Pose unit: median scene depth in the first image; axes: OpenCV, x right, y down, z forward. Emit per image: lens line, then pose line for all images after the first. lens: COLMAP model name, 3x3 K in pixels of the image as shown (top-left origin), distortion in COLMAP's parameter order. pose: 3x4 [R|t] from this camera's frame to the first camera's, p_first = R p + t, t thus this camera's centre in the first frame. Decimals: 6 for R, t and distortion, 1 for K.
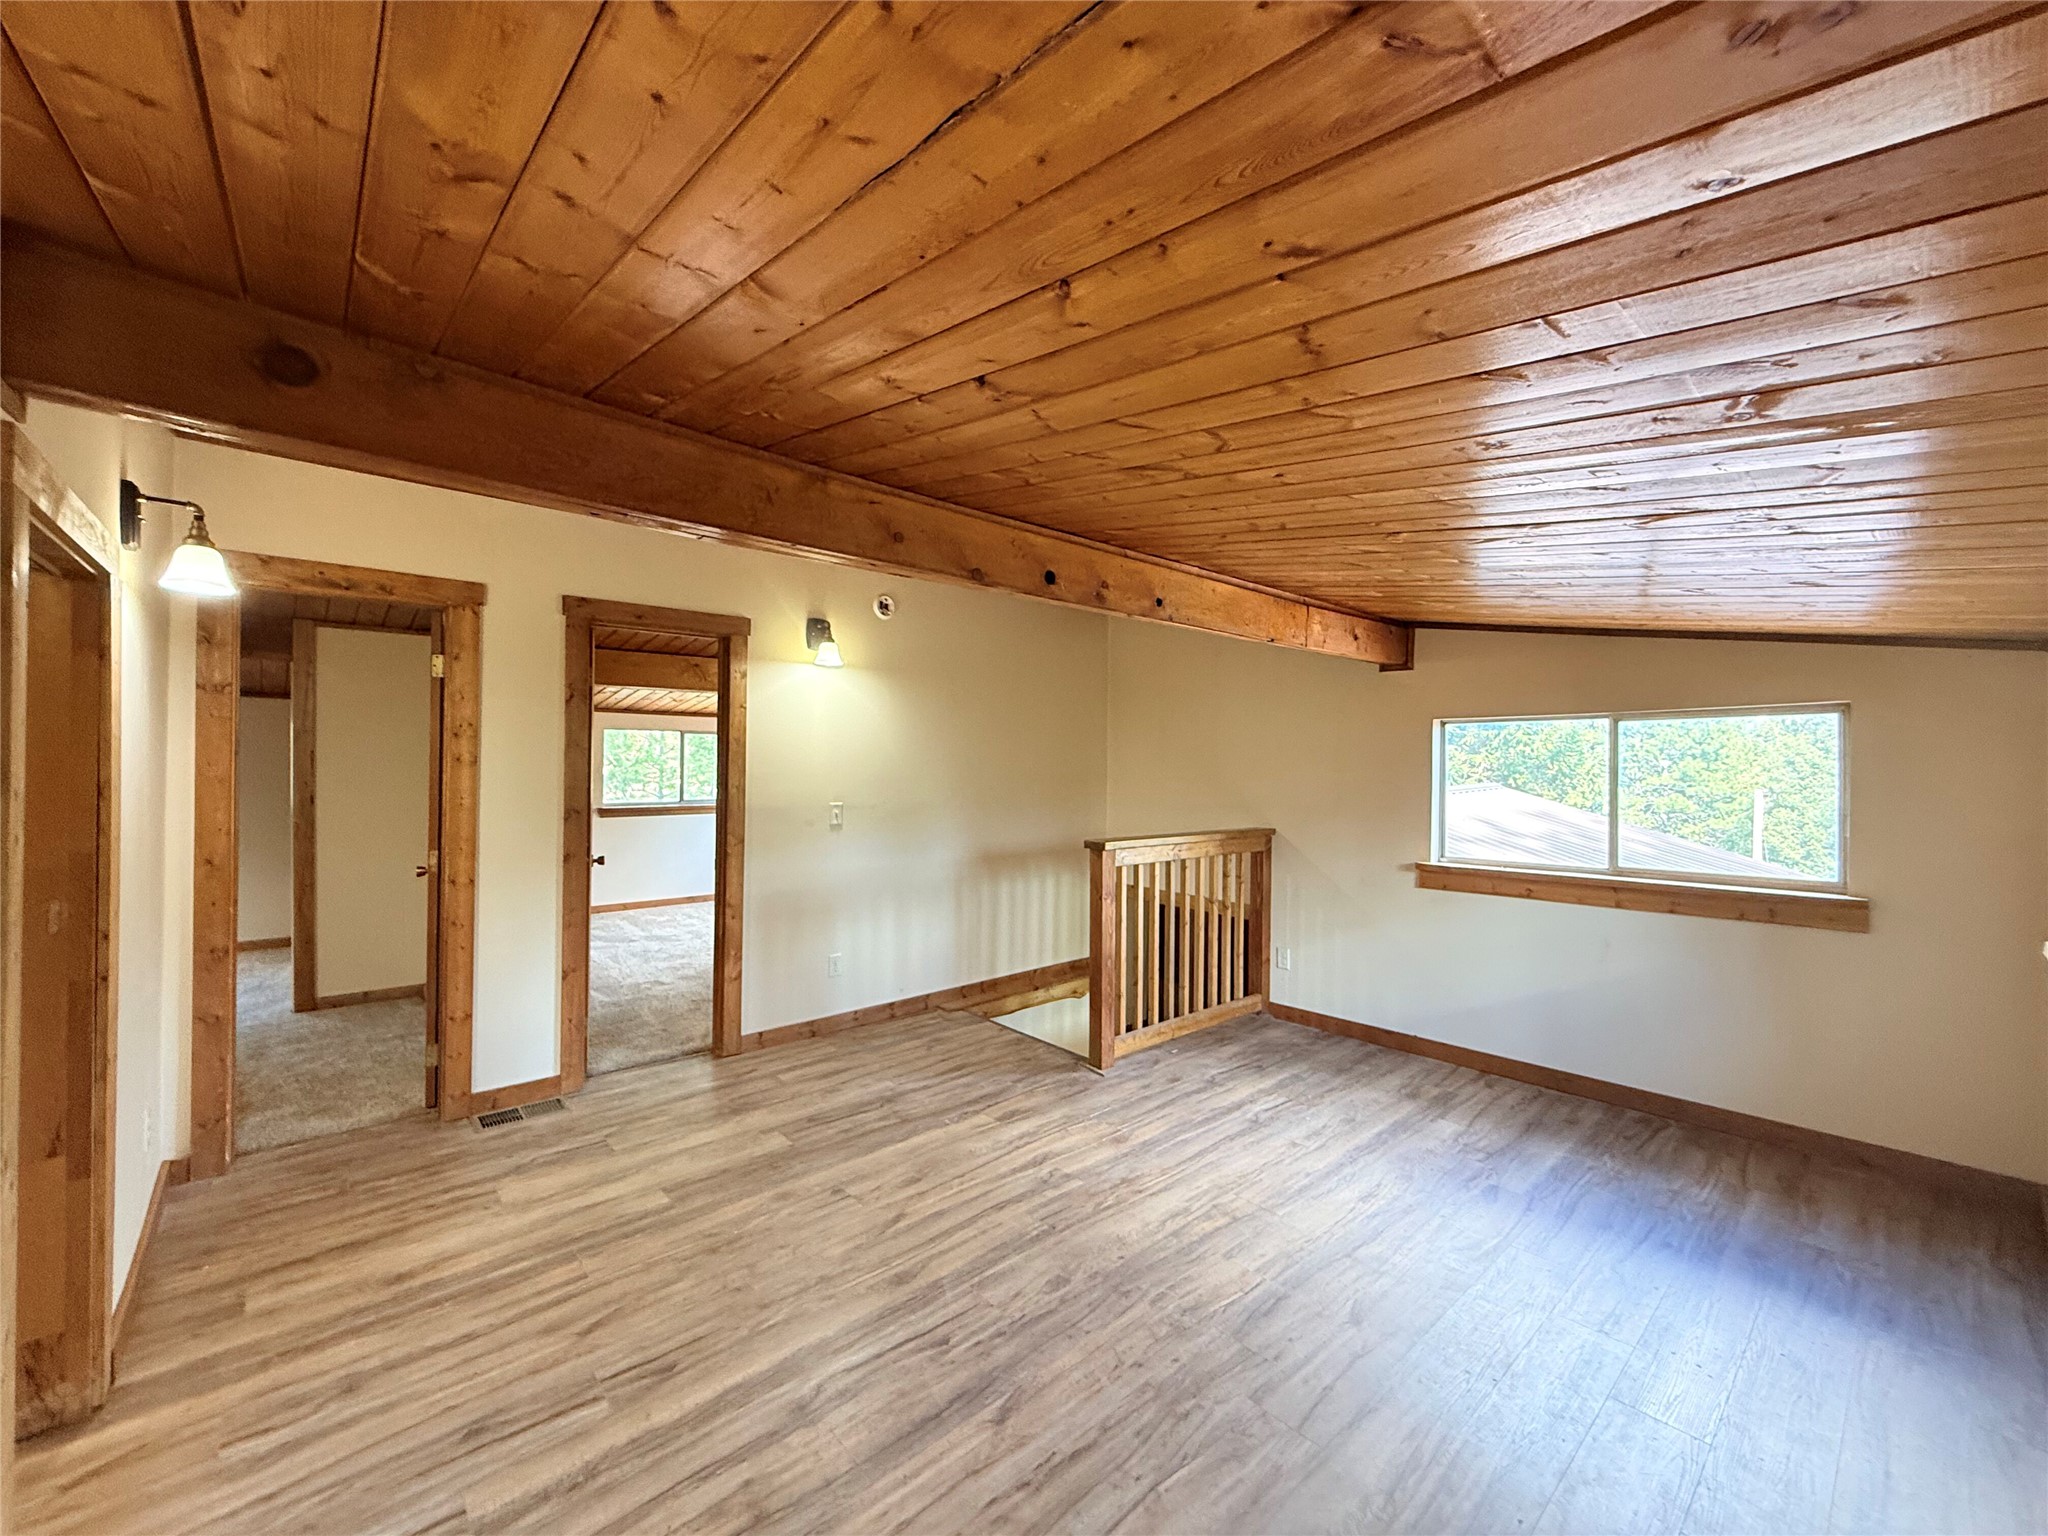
lens RADIAL K [[814.4, 0, 1015.8], [0, 814.4, 762.8], [0, 0, 1]] dist [-0.000479, -0.000014]
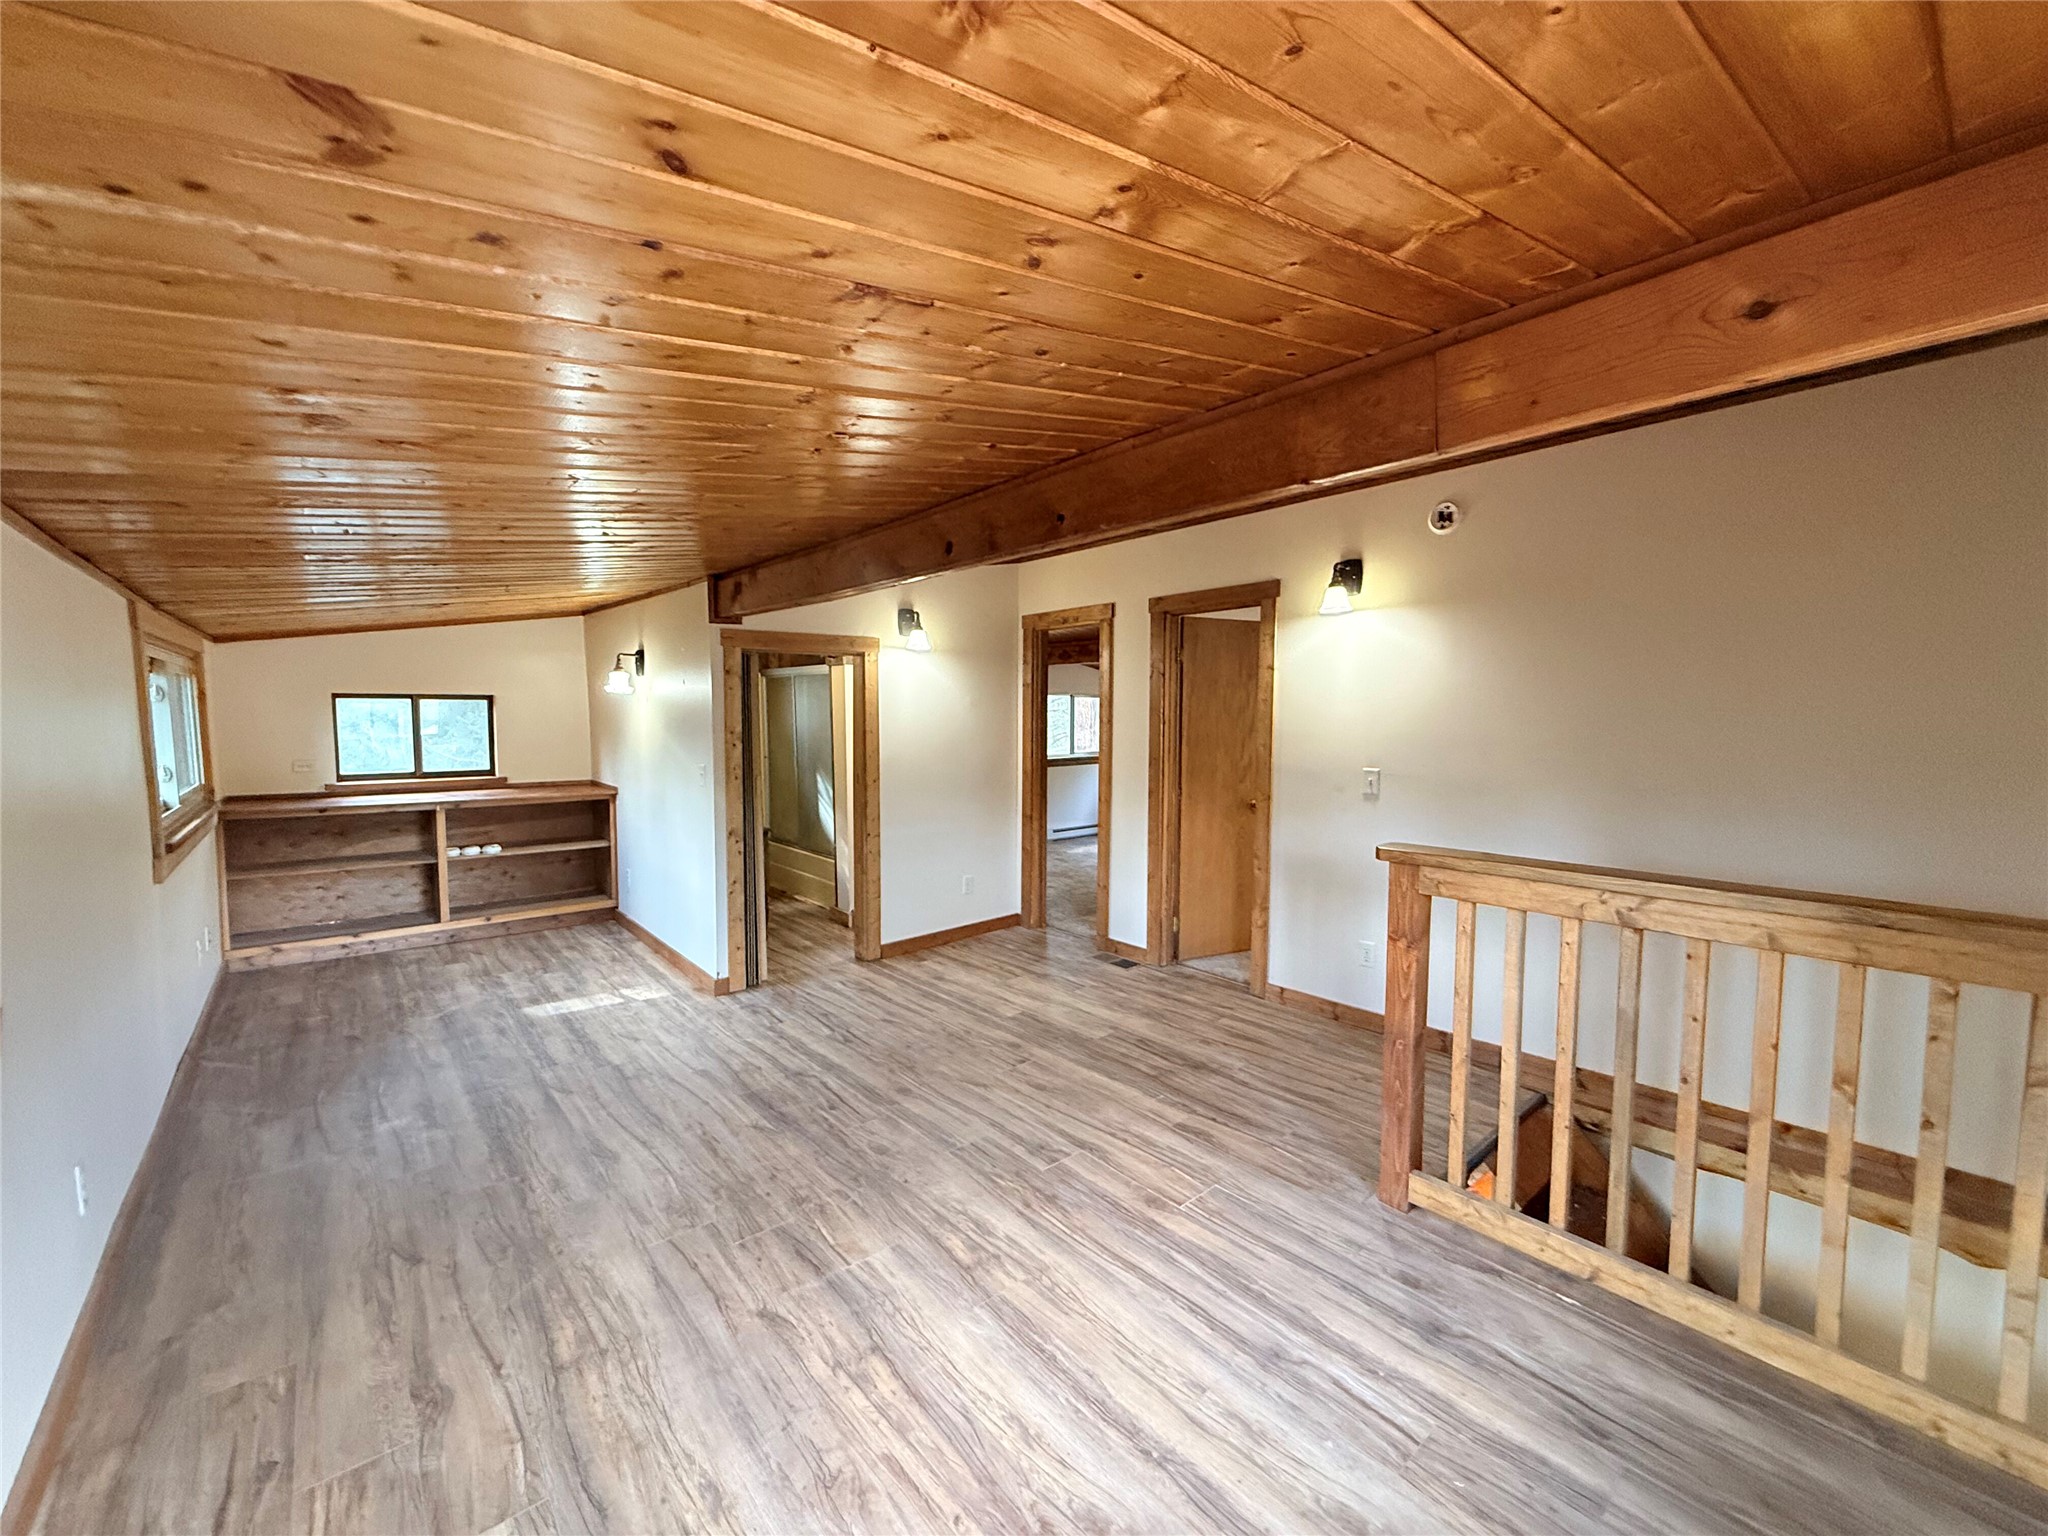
lens RADIAL K [[814.4, 0, 1015.8], [0, 814.4, 762.8], [0, 0, 1]] dist [-0.000479, -0.000014]
pose [[-0.008618, 0.047170, -0.998850, 0.847351], [0.000289, 0.998887, 0.047169, 0.002837], [0.999963, 0.000118, -0.008622, 0.830198]]
